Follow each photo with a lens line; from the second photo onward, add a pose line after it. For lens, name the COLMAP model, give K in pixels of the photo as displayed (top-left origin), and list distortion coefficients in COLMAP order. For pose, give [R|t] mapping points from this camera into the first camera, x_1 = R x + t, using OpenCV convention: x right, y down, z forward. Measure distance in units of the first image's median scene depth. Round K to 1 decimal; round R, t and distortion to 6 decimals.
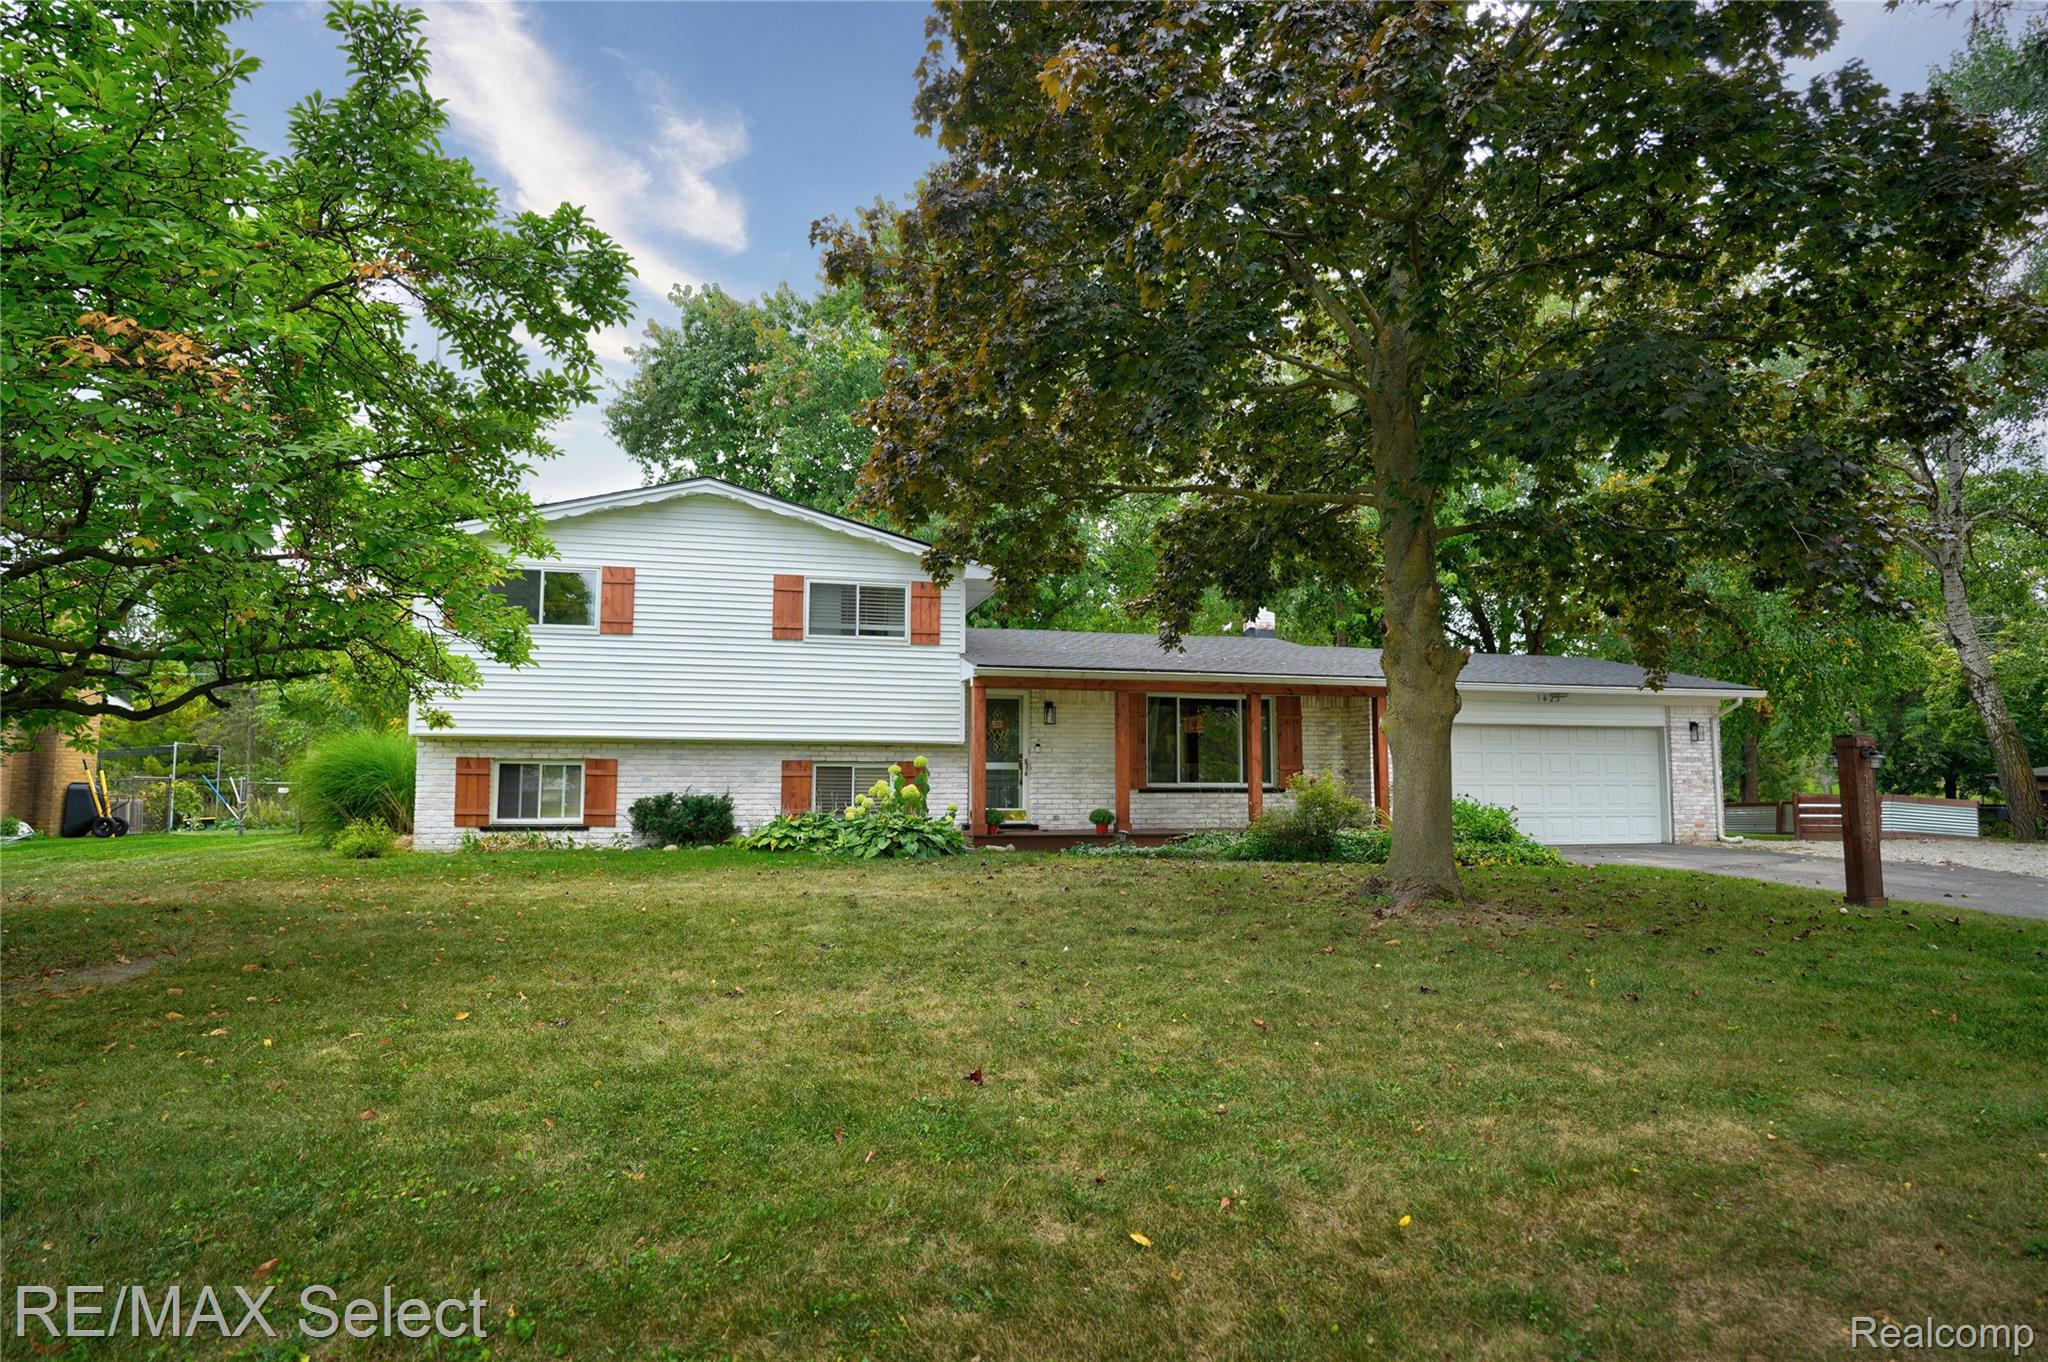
lens RADIAL K [[1130.5, 0, 1033.3], [0, 1130.5, 673.7], [0, 0, 1]] dist [-0.005098, -0.001485]
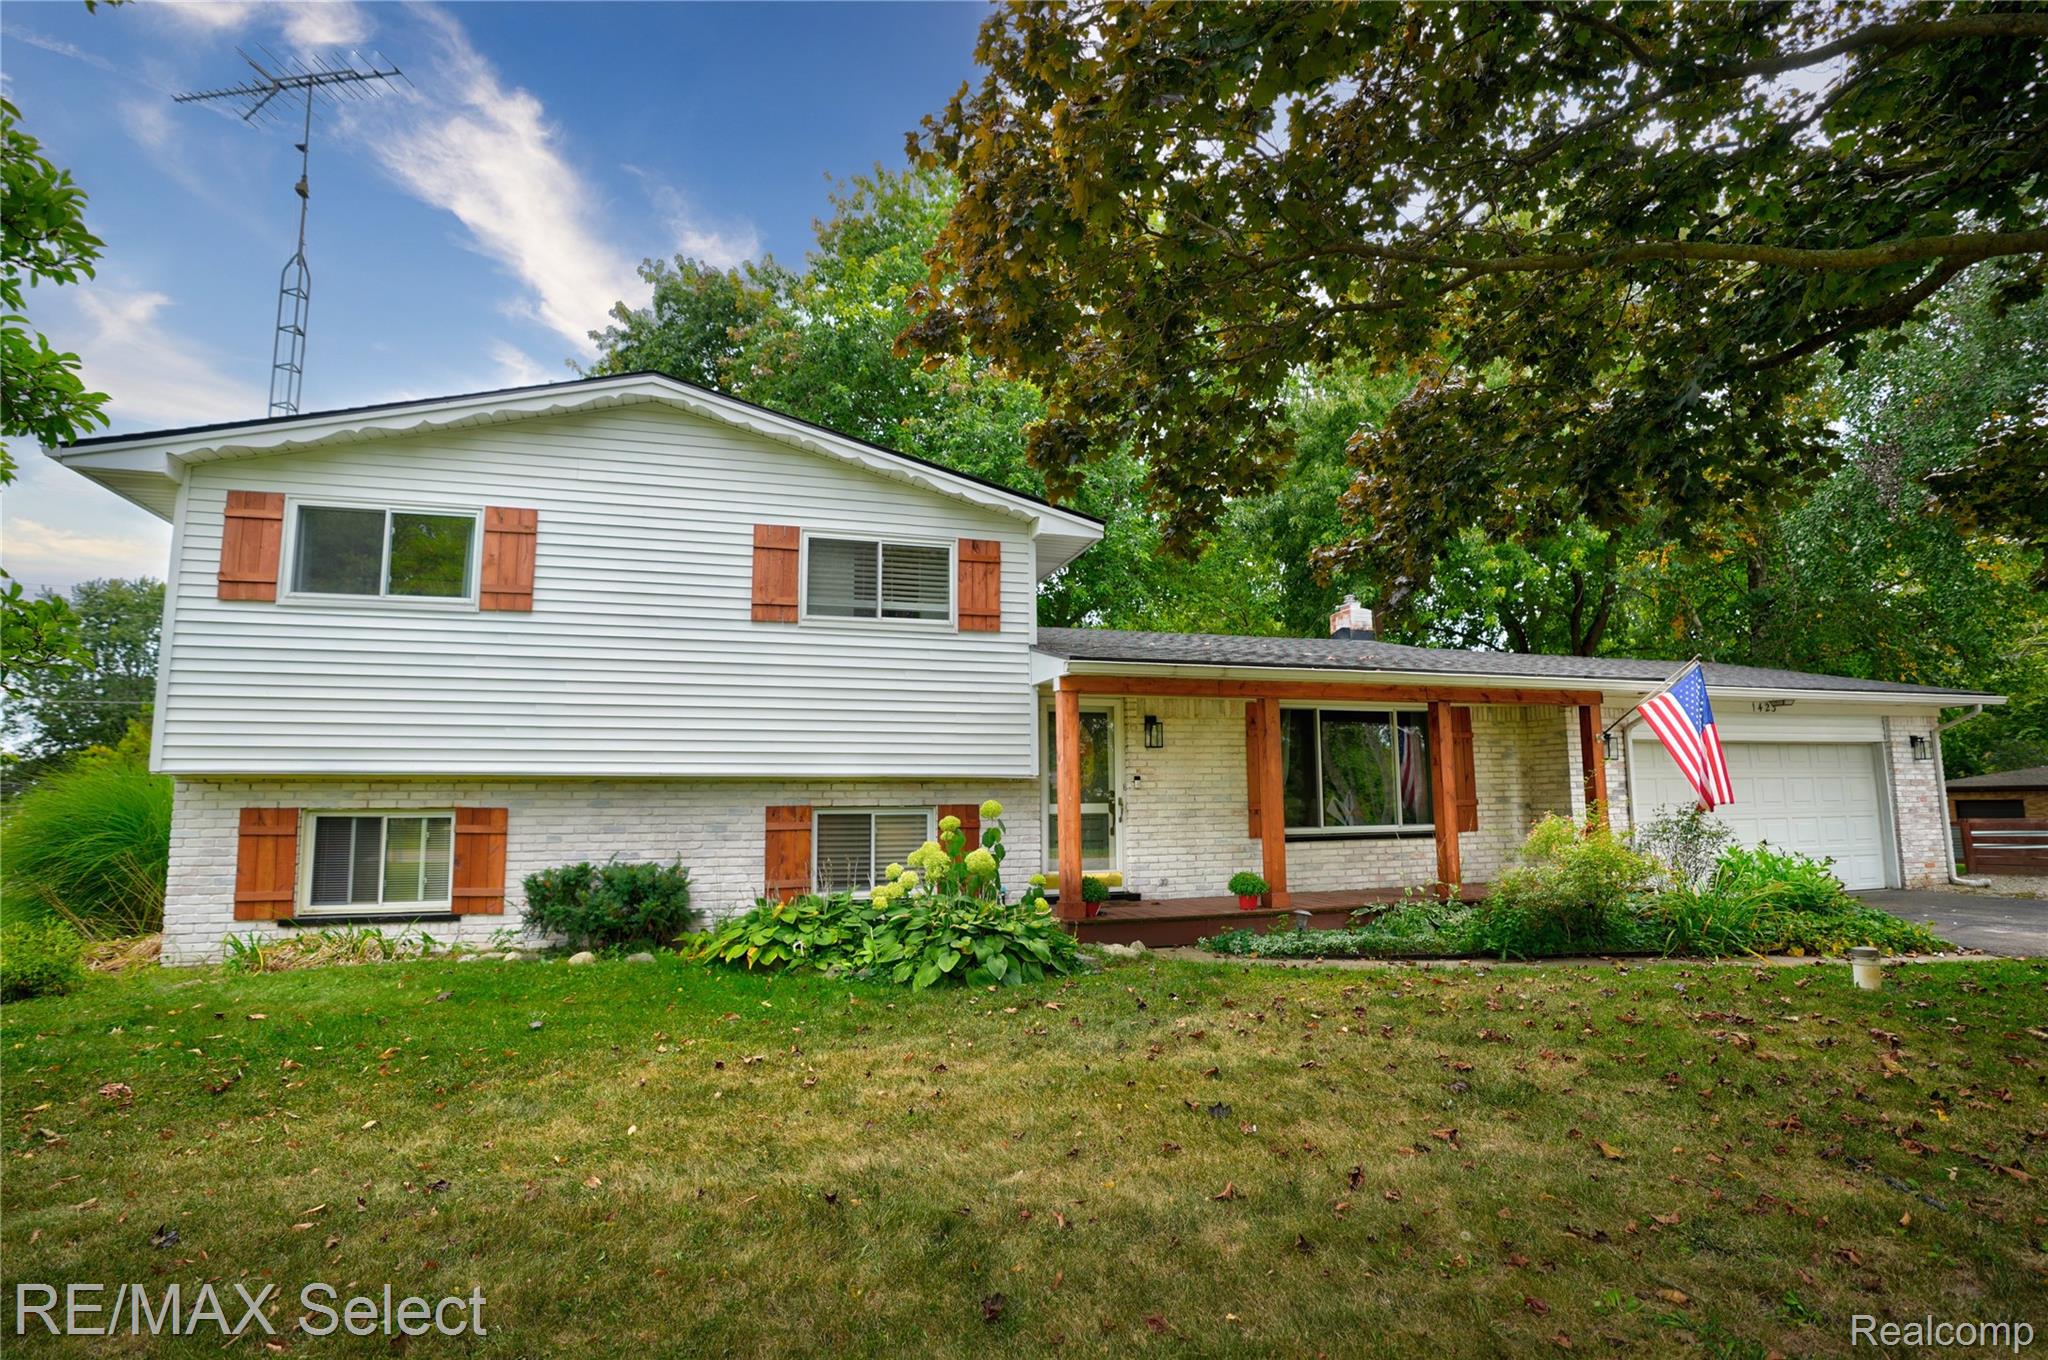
lens RADIAL K [[931.5, 0, 1017.1], [0, 931.5, 682.0], [0, 0, 1]] dist [-0.050276, 0.017480]
pose [[0.999017, -0.005644, 0.043968, -0.099497], [0.006758, 0.999659, -0.025240, 0.019107], [-0.043810, 0.025513, 0.998714, 0.450771]]
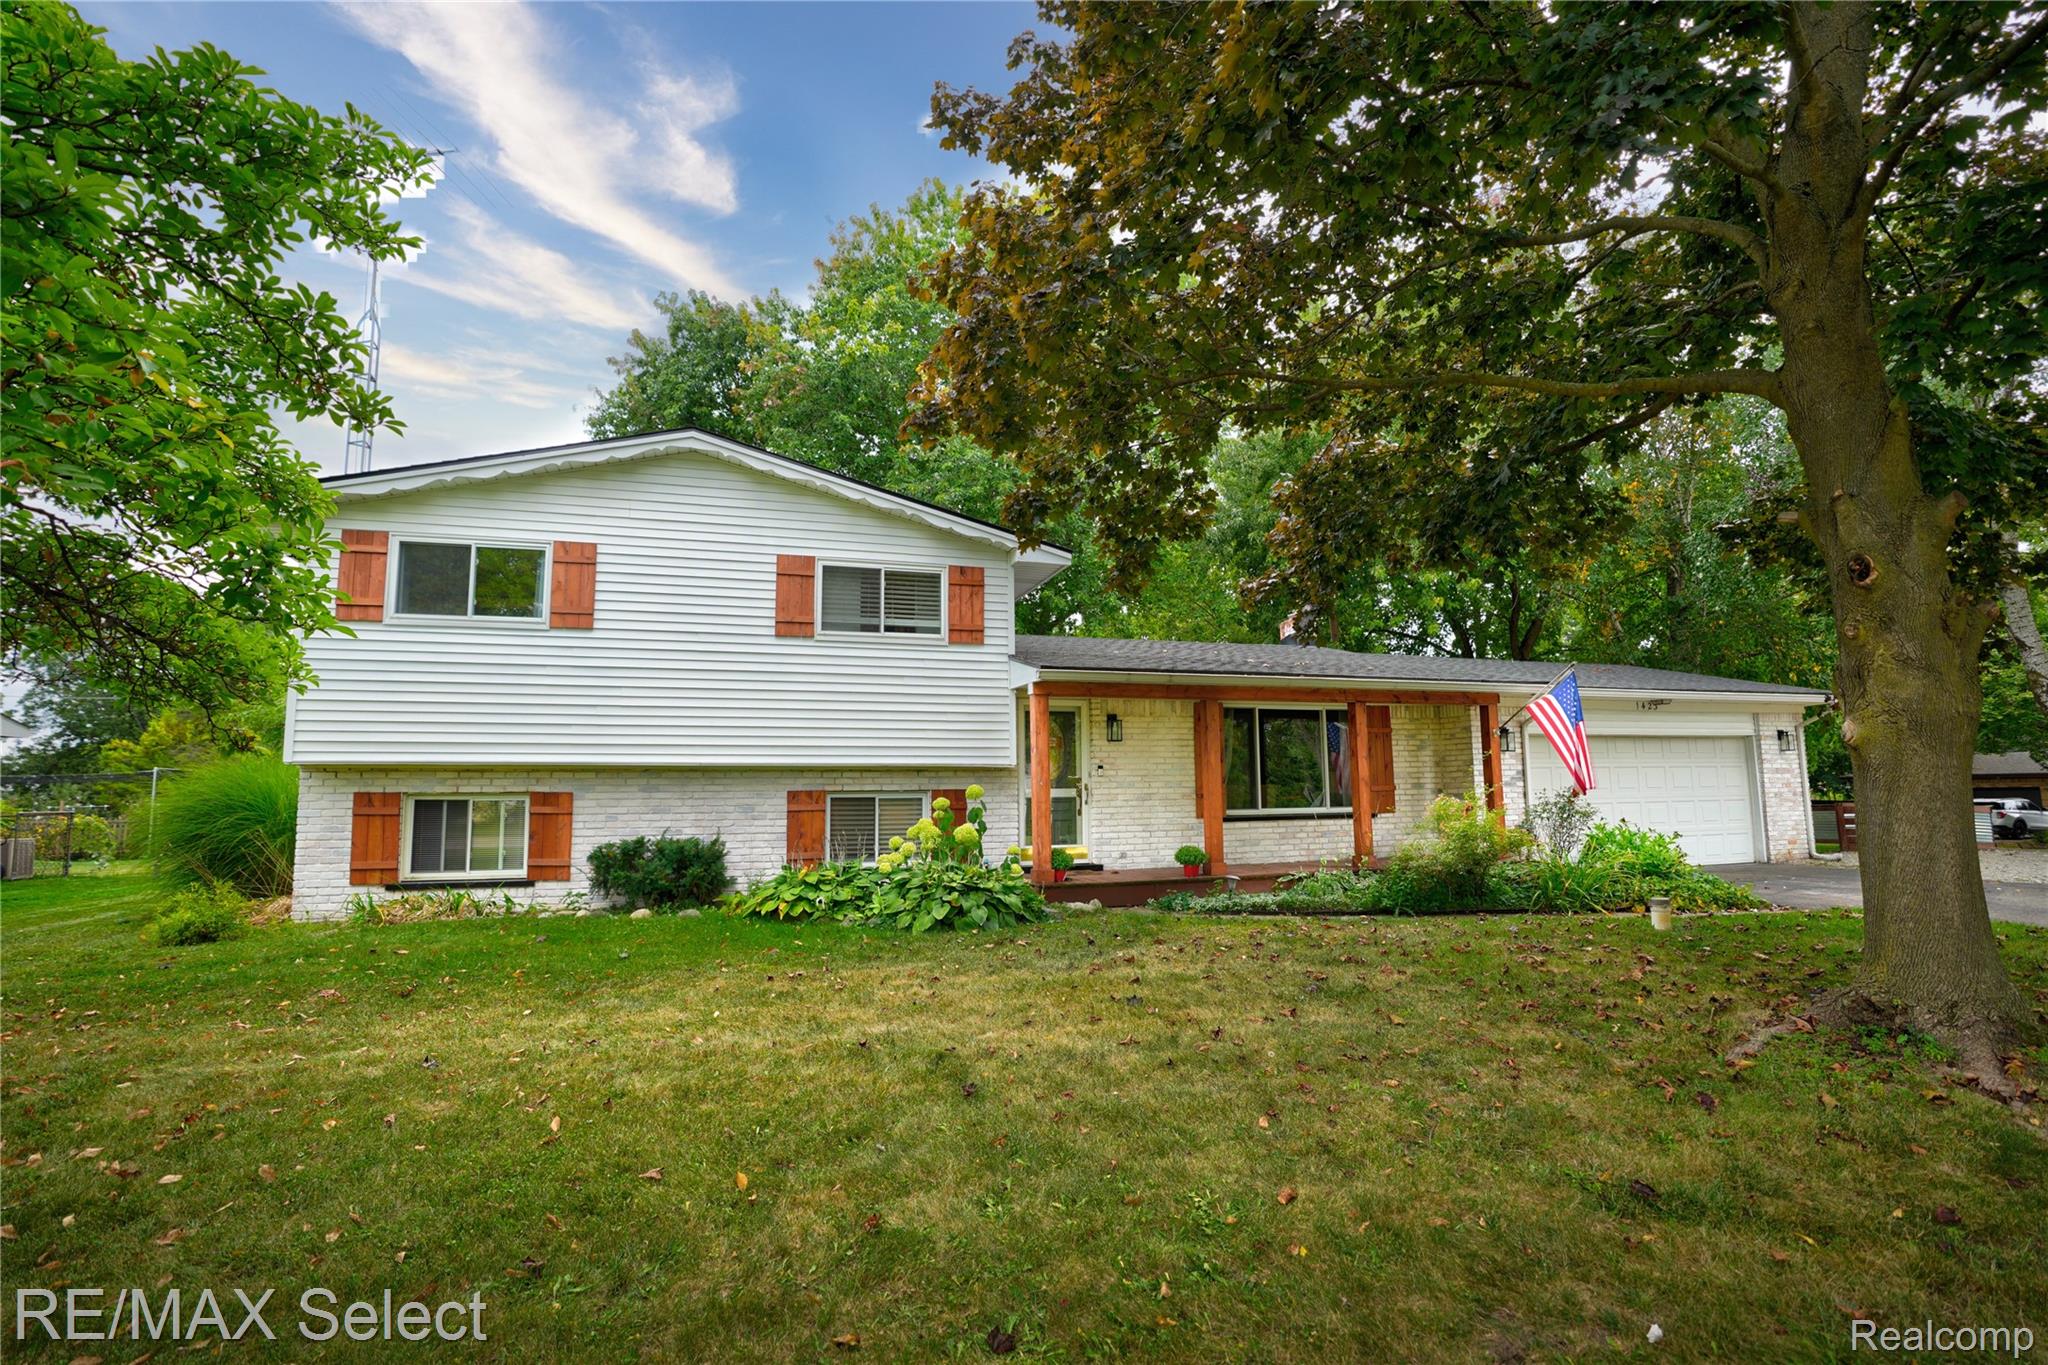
lens RADIAL K [[931.5, 0, 1024.3], [0, 931.5, 676.8], [0, 0, 1]] dist [-0.050276, 0.017480]
pose [[0.998087, -0.005656, 0.061564, -0.097069], [0.007077, 0.999713, -0.022893, 0.013480], [-0.061417, 0.023285, 0.997841, 0.343799]]
